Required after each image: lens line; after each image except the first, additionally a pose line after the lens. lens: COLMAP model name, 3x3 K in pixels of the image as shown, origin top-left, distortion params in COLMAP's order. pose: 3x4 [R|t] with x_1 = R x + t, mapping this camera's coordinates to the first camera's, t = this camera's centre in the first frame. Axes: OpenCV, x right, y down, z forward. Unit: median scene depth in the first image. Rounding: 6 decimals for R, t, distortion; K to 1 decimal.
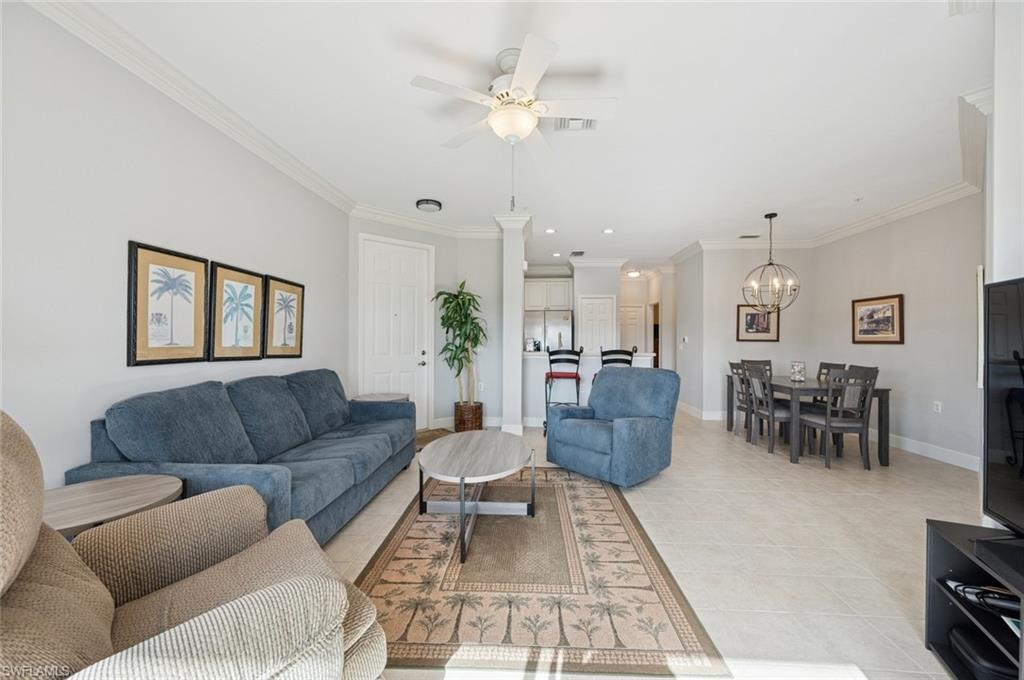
lens RADIAL K [[410.1, 0, 515.3], [0, 410.1, 340.5], [0, 0, 1]] dist [0.000833, 0.000224]
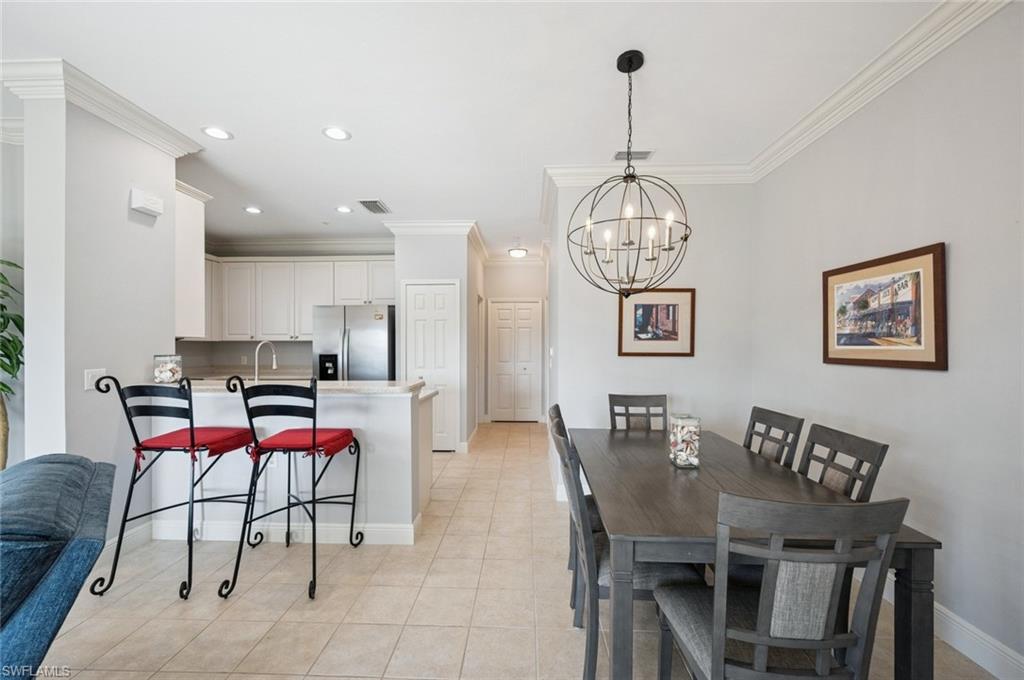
lens RADIAL K [[410.3, 0, 516.2], [0, 410.3, 347.9], [0, 0, 1]] dist [0.000053, -0.000083]
pose [[0.999656, -0.005121, 0.025714, 0.506862], [0.004941, 0.999963, 0.007028, -0.017091], [-0.025749, -0.006899, 0.999645, 0.597432]]
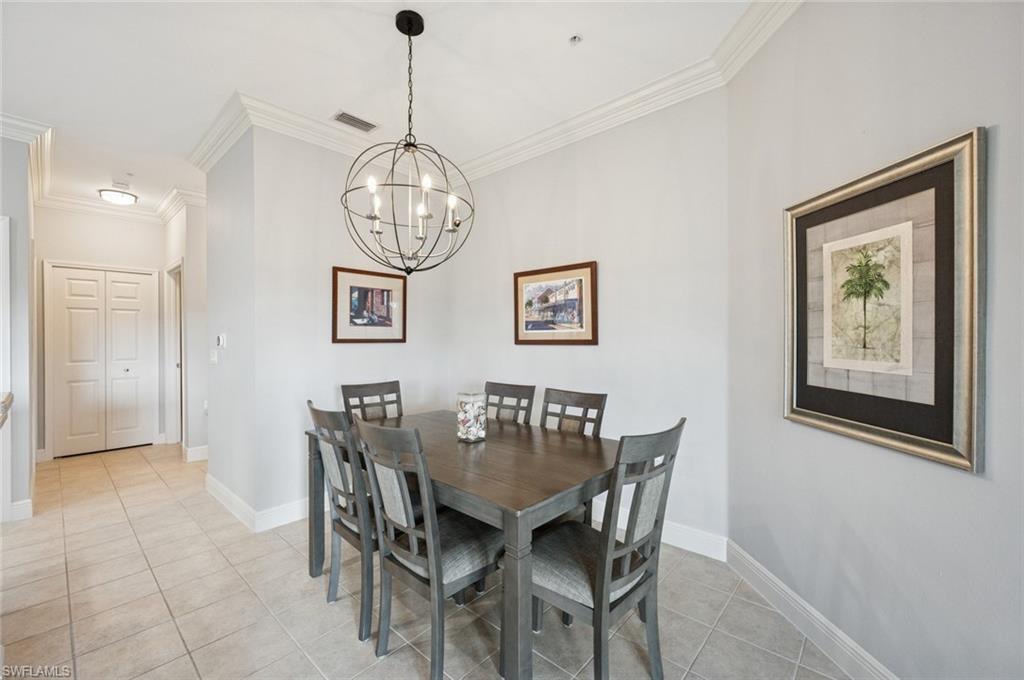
lens RADIAL K [[412.8, 0, 513.0], [0, 412.8, 339.5], [0, 0, 1]] dist [-0.000777, 0.000013]
pose [[0.624176, -0.011619, 0.781197, 0.382419], [0.009563, 0.999928, 0.007232, -0.004677], [-0.781225, 0.002956, 0.624242, 0.693735]]
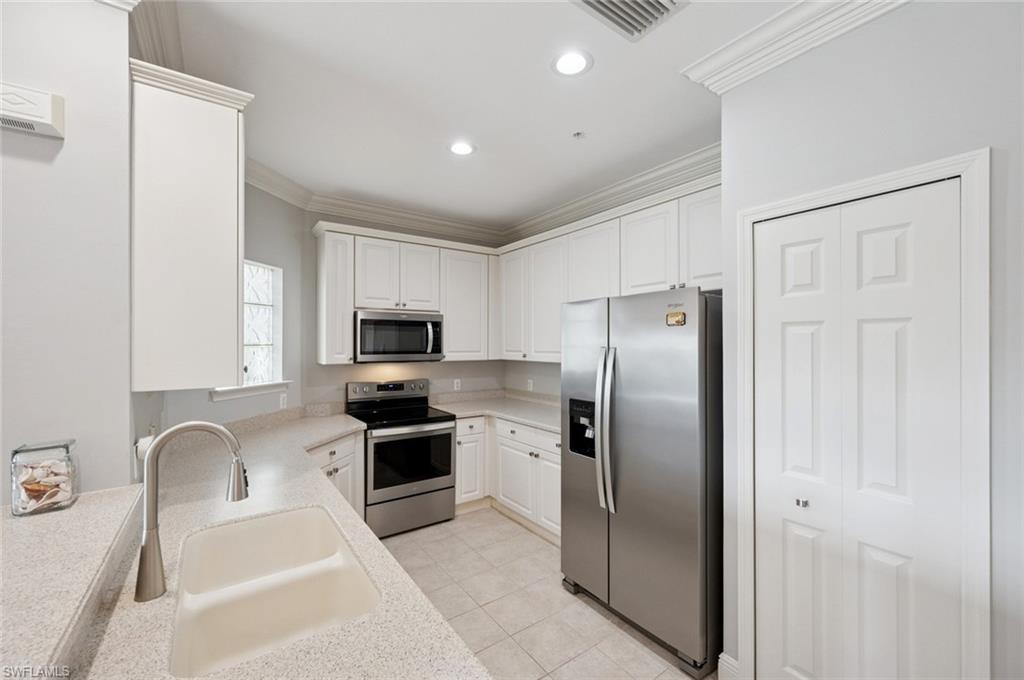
lens RADIAL K [[410.1, 0, 515.3], [0, 410.1, 340.5], [0, 0, 1]] dist [0.000833, 0.000224]
pose [[0.625683, -0.009054, -0.780025, 0.408943], [0.004922, 0.999959, -0.007659, -0.064761], [0.780062, 0.000953, 0.625702, 1.237254]]
